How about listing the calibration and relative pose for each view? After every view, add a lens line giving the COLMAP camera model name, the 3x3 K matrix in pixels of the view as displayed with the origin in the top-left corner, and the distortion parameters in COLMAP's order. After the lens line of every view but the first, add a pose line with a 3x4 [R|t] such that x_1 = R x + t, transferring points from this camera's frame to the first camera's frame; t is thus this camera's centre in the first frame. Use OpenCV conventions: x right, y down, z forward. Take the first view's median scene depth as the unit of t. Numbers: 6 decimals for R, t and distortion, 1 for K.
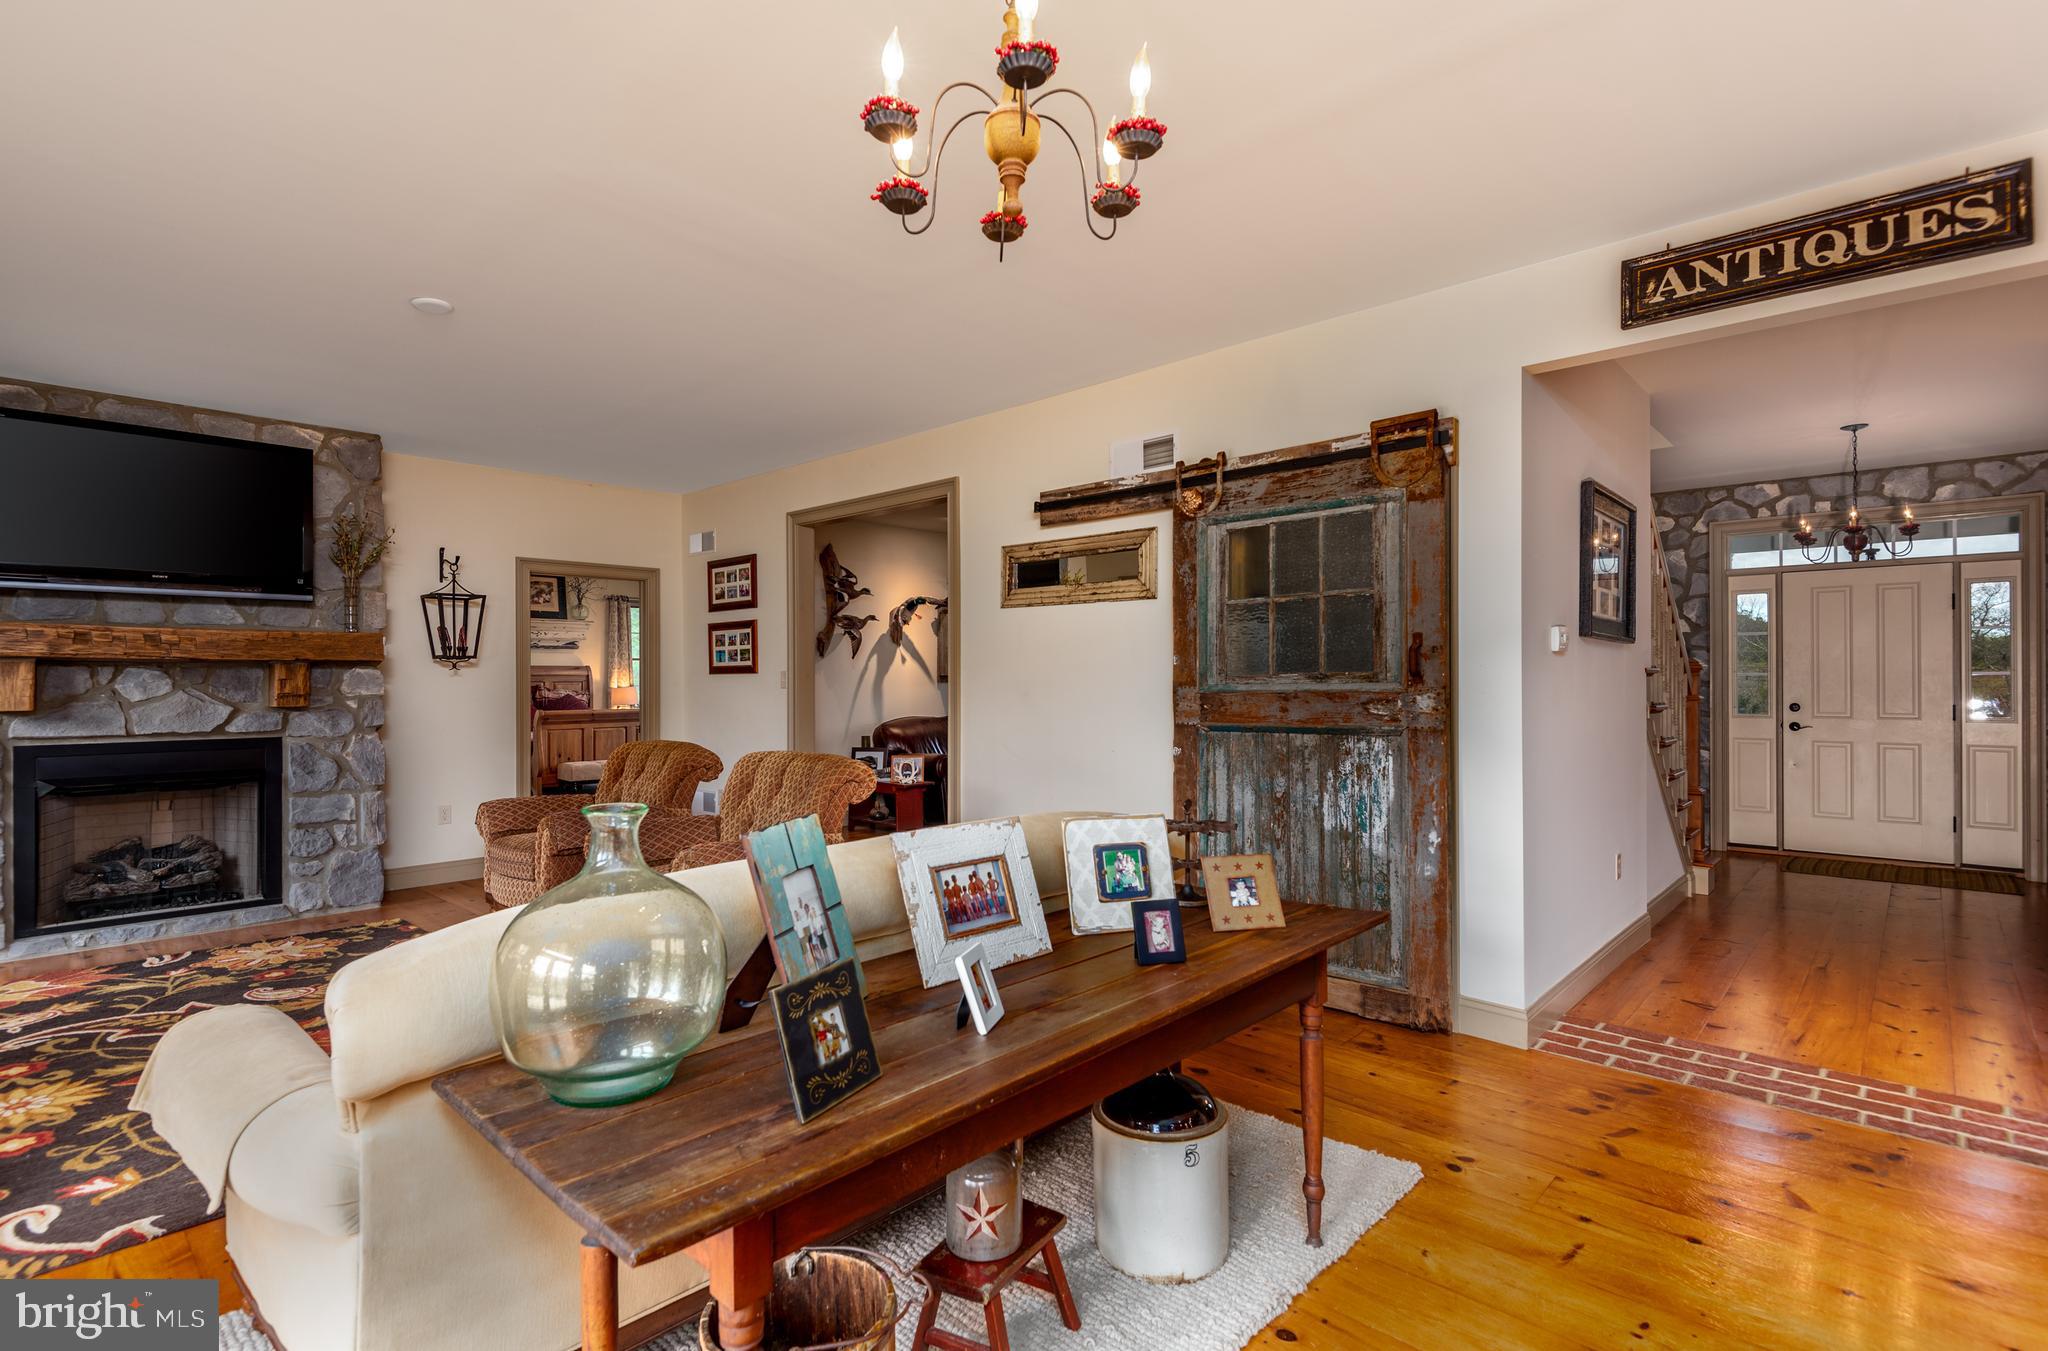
lens RADIAL K [[972.2, 0, 1024.0], [0, 972.2, 675.5], [0, 0, 1]] dist [0.001965, -0.008867]
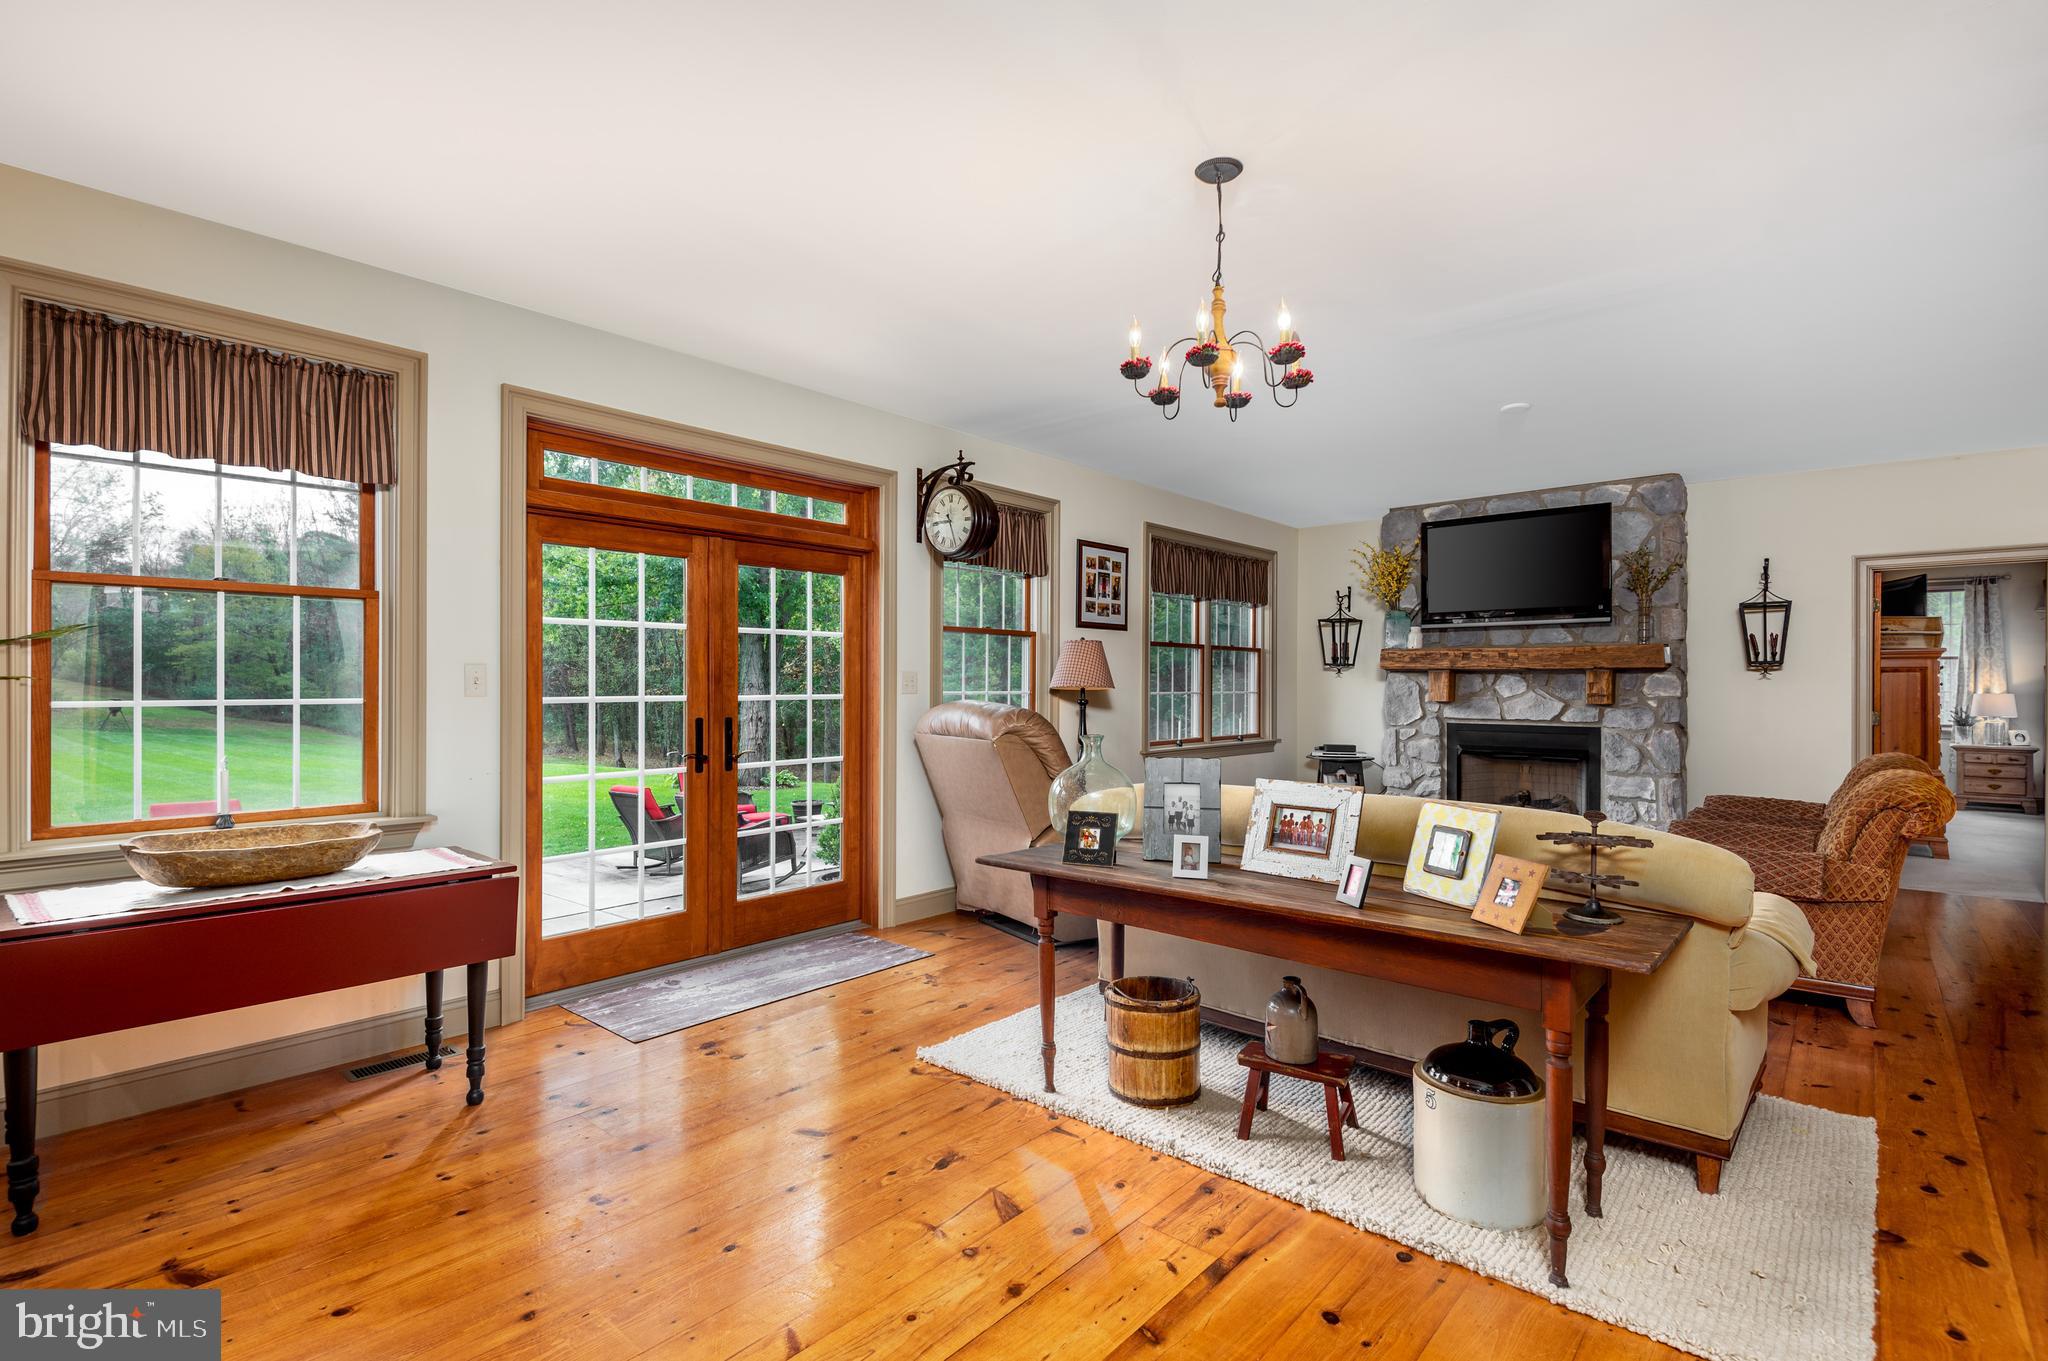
lens RADIAL K [[949.4, 0, 1003.2], [0, 949.4, 686.3], [0, 0, 1]] dist [-0.001749, -0.001086]
pose [[0.017421, 0.006814, -0.999825, 0.502560], [0.002355, 0.999974, 0.006856, -0.002166], [0.999845, -0.002474, 0.017405, 0.184363]]
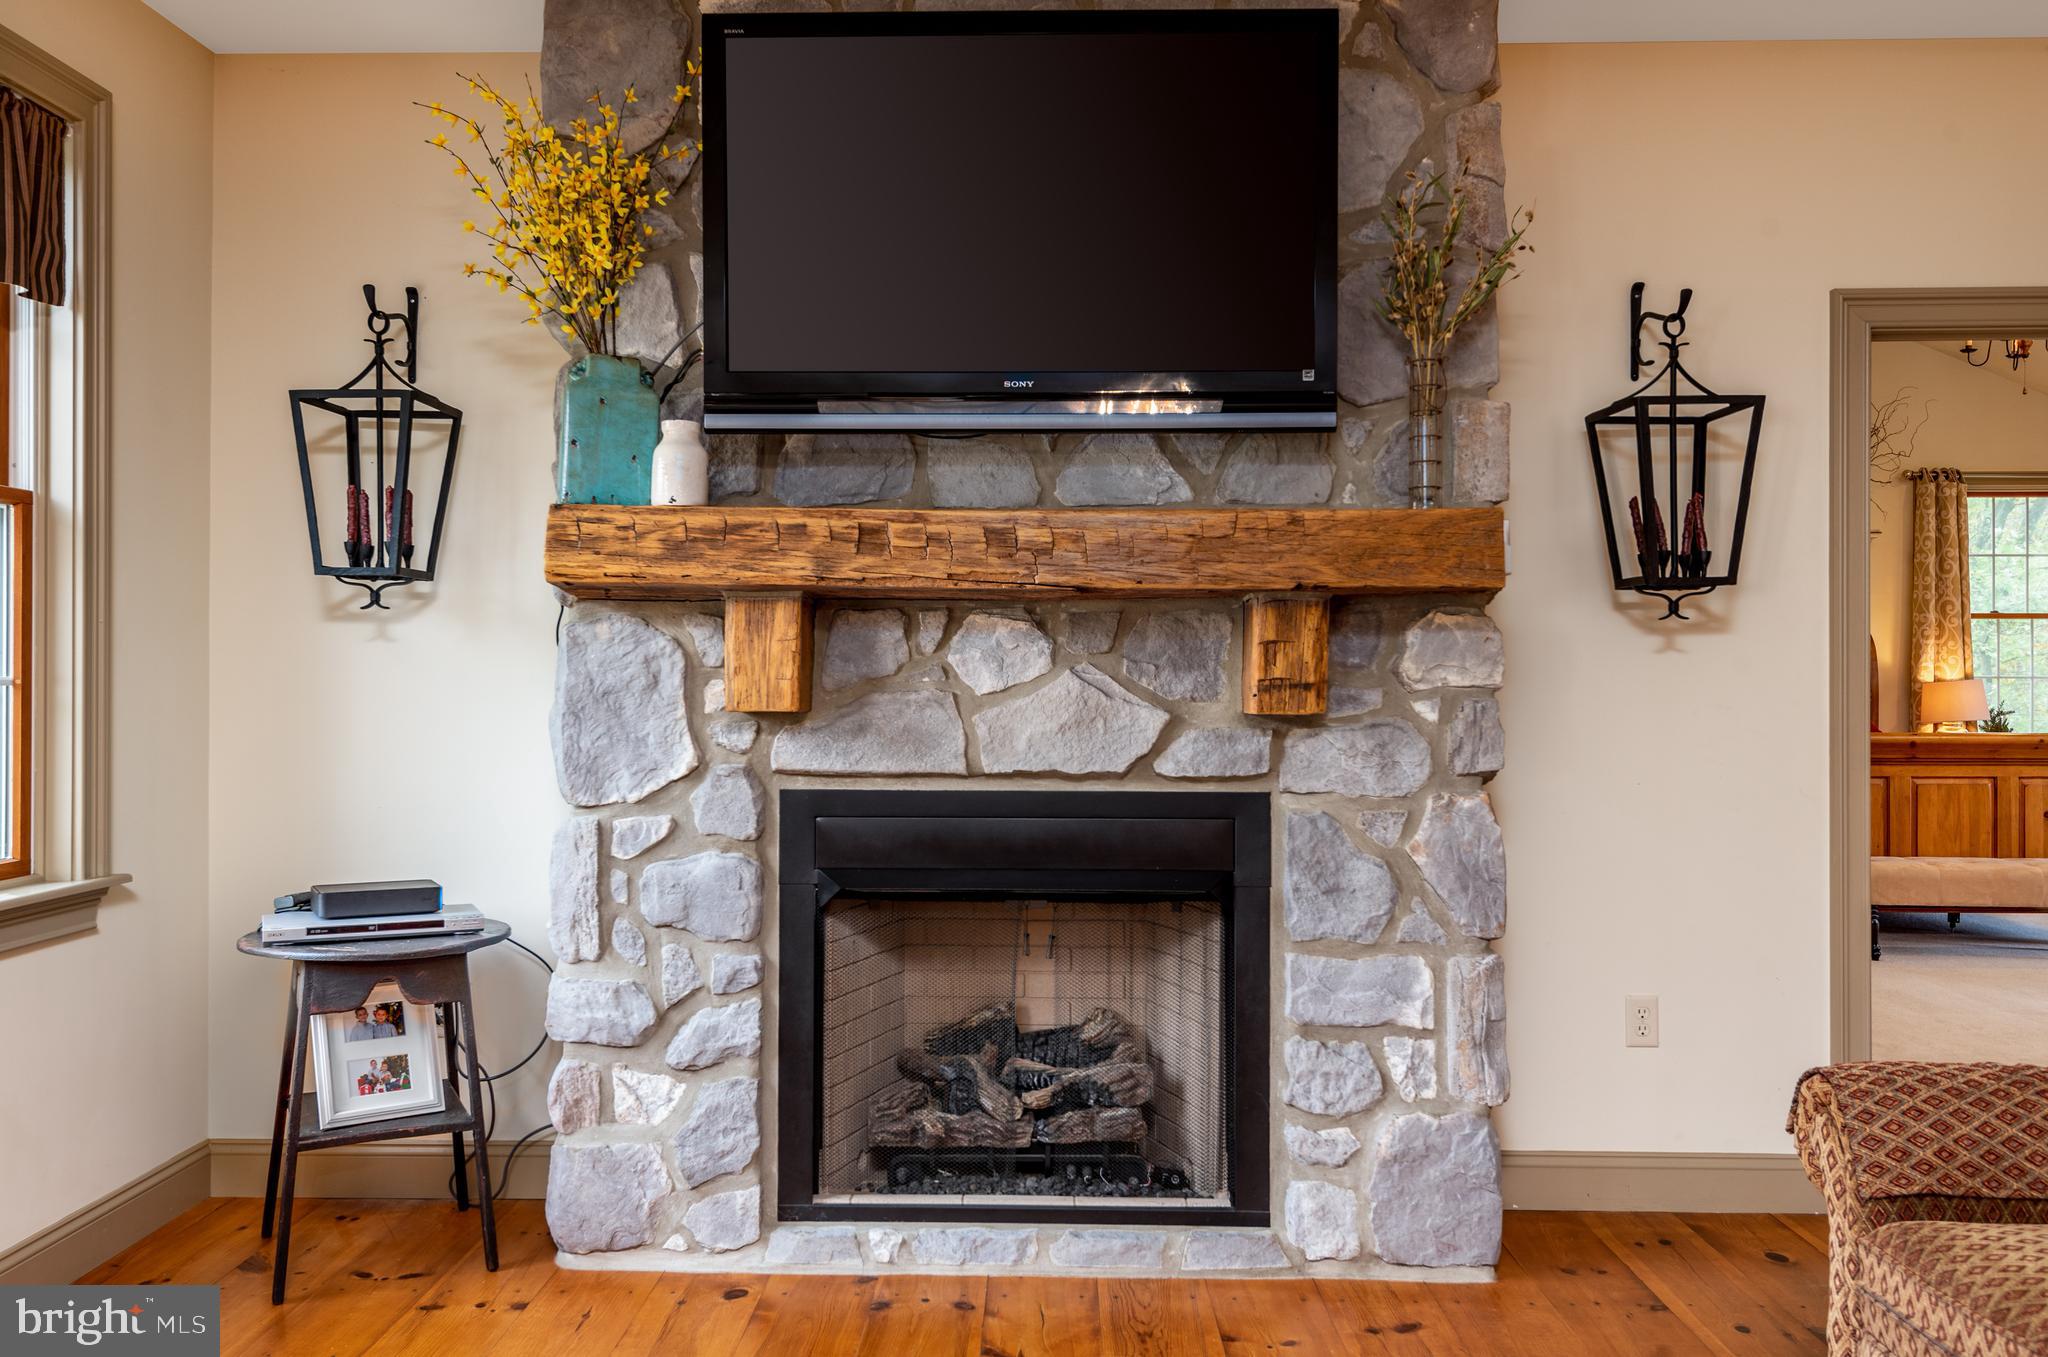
lens RADIAL K [[1655.6, 0, 1019.9], [0, 1655.6, 664.6], [0, 0, 1]] dist [0.016809, -0.003323]
pose [[0.669790, 0.002009, -0.742548, -0.352653], [-0.001846, 0.999998, 0.001041, 0.012338], [0.742548, 0.000673, 0.669792, 0.498966]]
